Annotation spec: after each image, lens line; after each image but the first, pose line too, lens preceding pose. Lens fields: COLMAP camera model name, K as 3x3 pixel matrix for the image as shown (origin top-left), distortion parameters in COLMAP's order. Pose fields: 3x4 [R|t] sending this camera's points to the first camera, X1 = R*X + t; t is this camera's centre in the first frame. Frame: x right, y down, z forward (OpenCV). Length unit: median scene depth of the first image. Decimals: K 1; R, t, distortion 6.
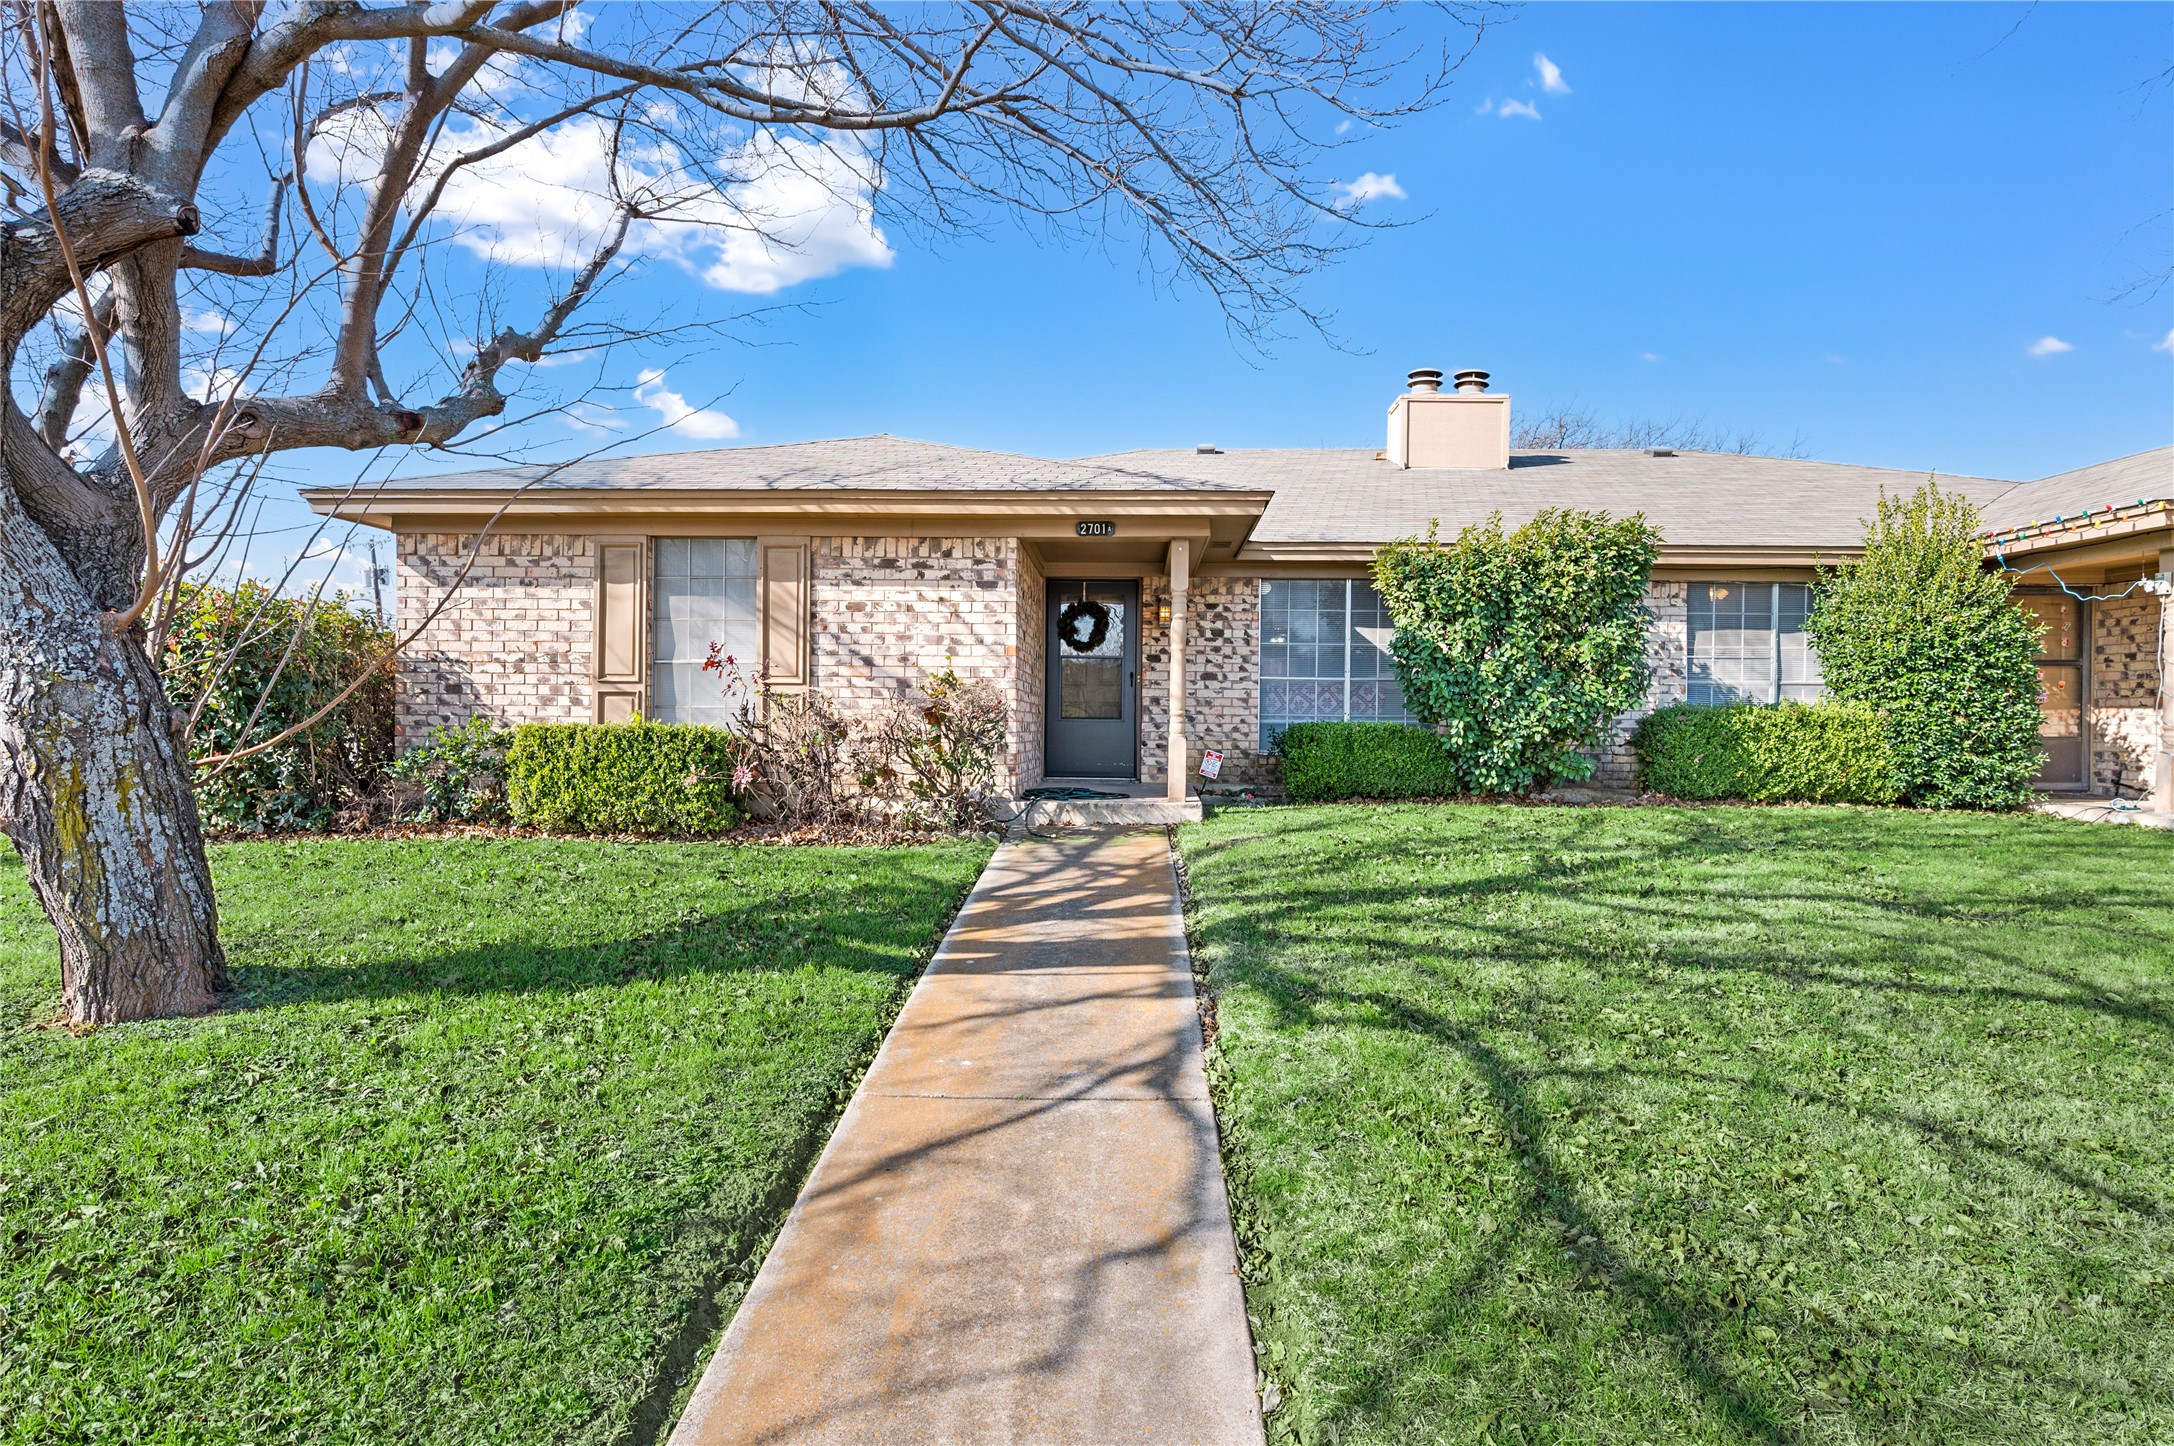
lens RADIAL K [[1104.6, 0, 1086.9], [0, 1104.6, 709.5], [0, 0, 1]] dist [-0.000223, -0.000084]
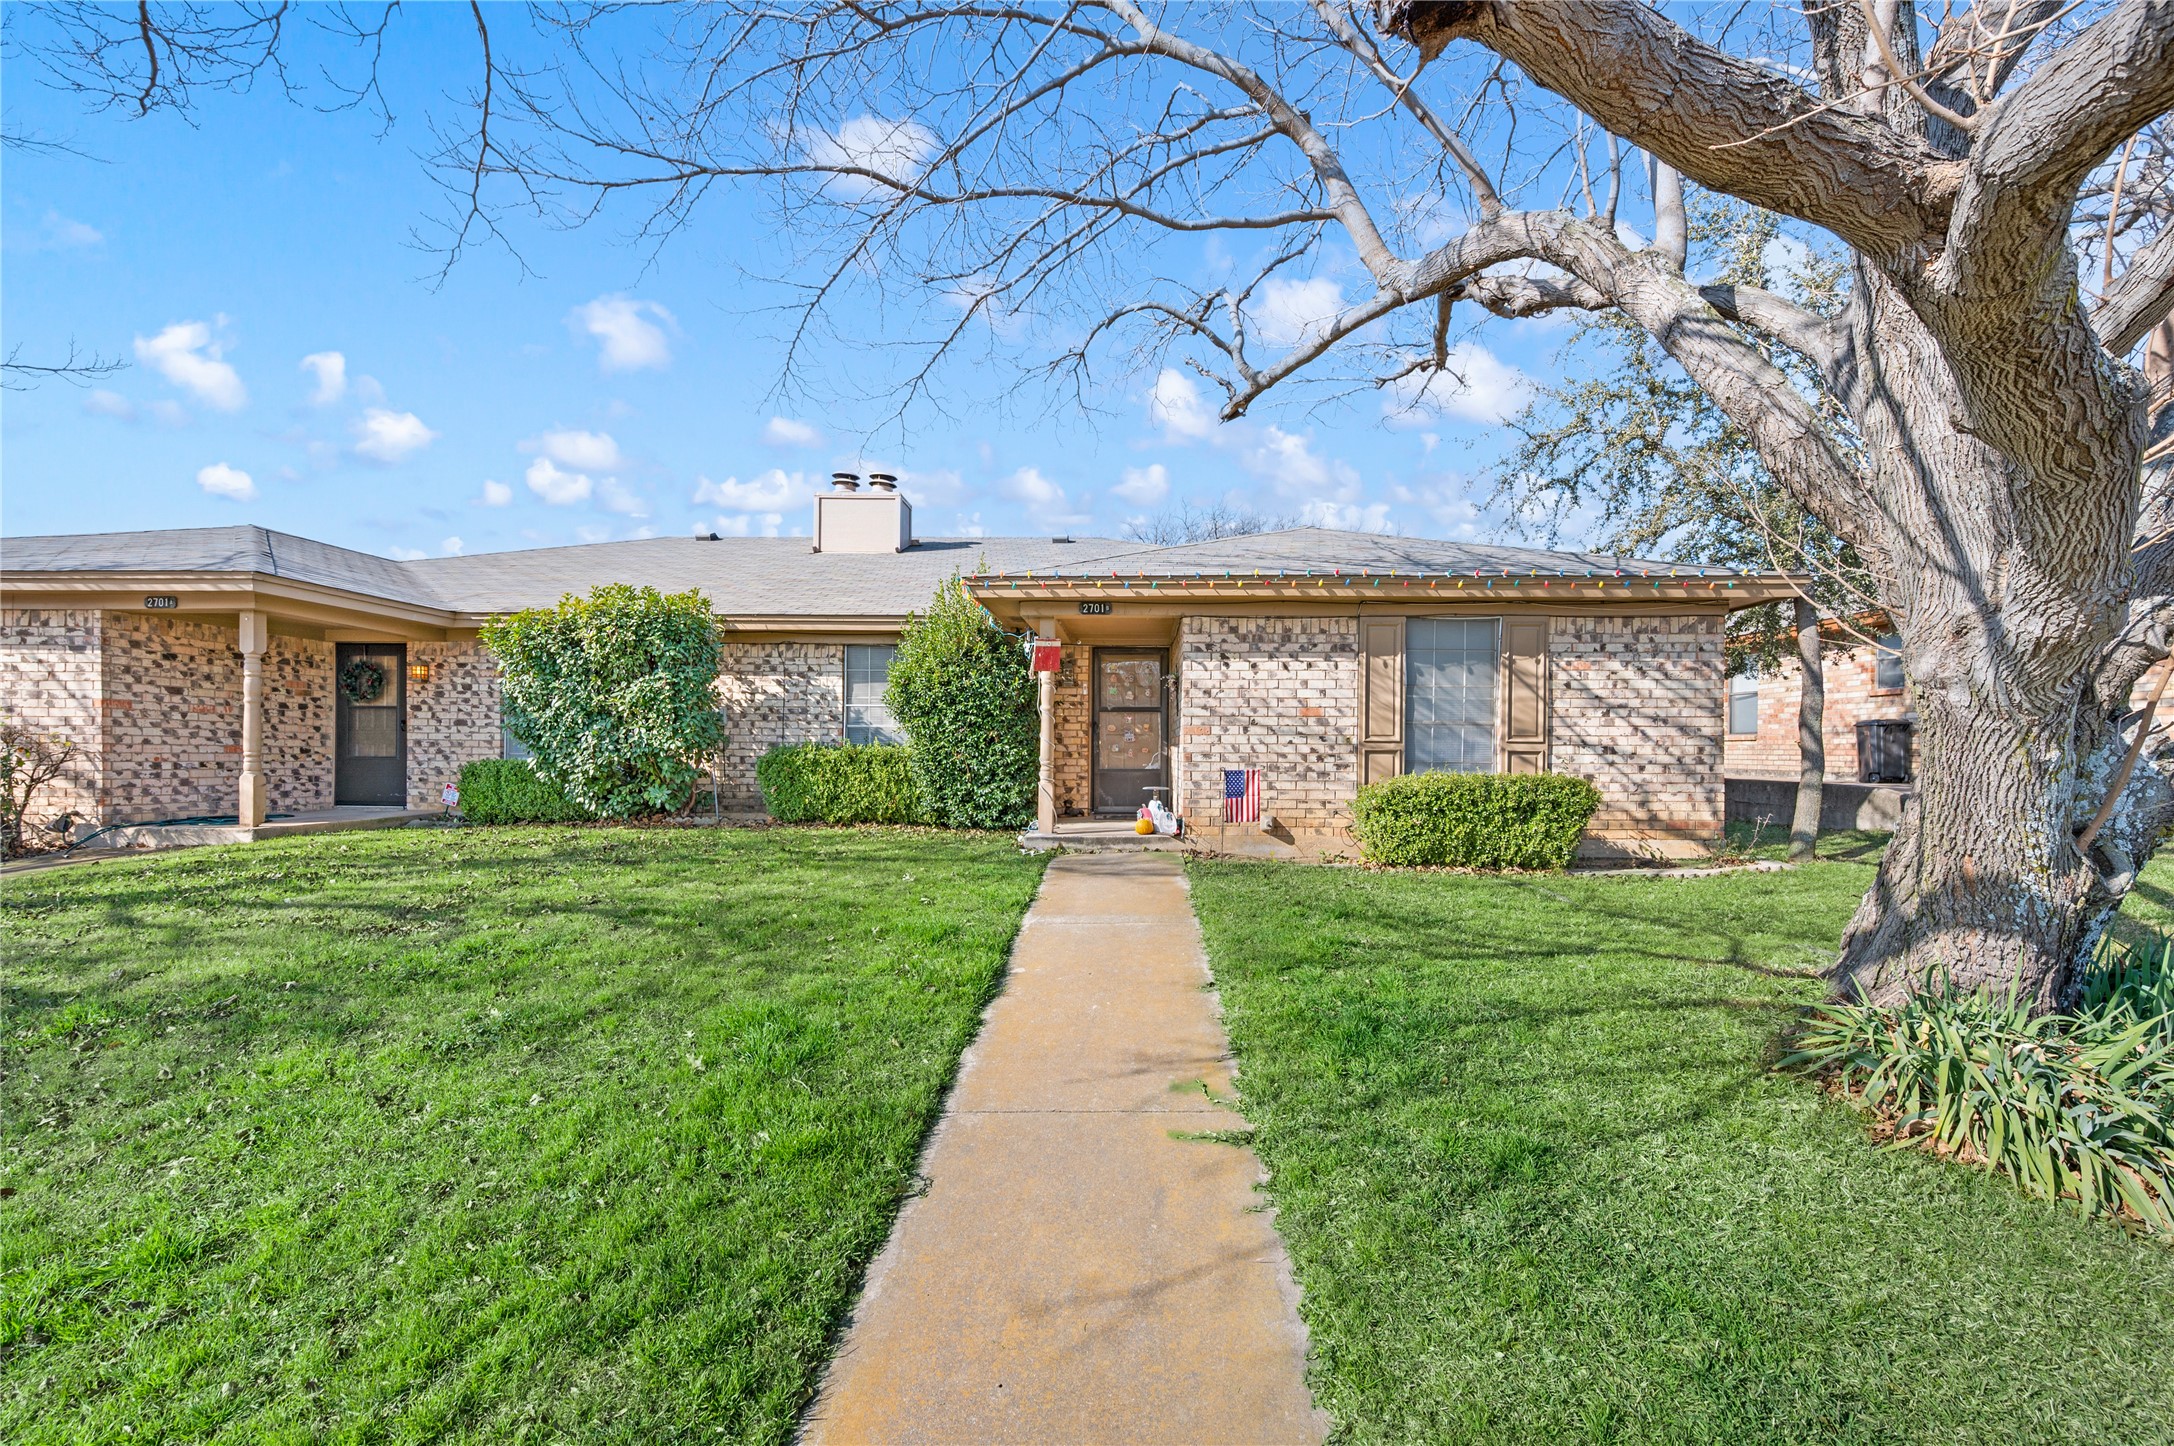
lens RADIAL K [[879.6, 0, 1090.1], [0, 879.6, 741.9], [0, 0, 1]] dist [-0.001116, -0.000274]
pose [[0.999944, -0.003994, 0.009836, 0.896035], [0.004039, 0.999981, -0.004624, -0.001395], [-0.009817, 0.004664, 0.999941, 0.022603]]
